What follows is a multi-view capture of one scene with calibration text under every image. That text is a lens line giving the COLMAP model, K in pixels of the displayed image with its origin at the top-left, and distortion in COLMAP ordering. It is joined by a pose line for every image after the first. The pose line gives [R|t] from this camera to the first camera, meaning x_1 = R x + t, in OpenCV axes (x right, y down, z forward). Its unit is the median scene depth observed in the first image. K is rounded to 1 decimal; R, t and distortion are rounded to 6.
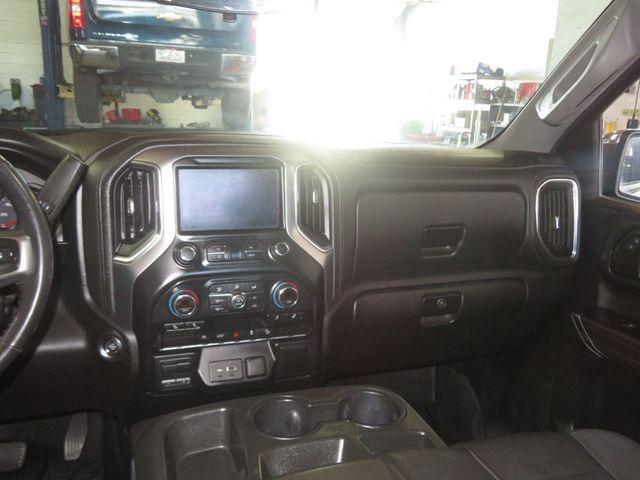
lens RADIAL K [[565.1, 0, 320.0], [0, 565.1, 240.0], [0, 0, 1]] dist [-0.001657, 0.004117]
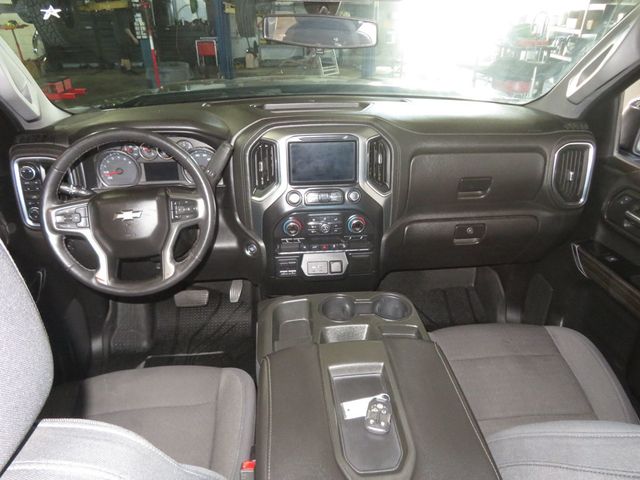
lens RADIAL K [[461.1, 0, 321.2], [0, 461.1, 236.8], [0, 0, 1]] dist [0.001235, 0.004647]
pose [[0.970073, 0.081341, -0.228783, 0.122964], [-0.021250, 0.967045, 0.253716, -0.168336], [0.241881, -0.241261, 0.939833, -0.200306]]
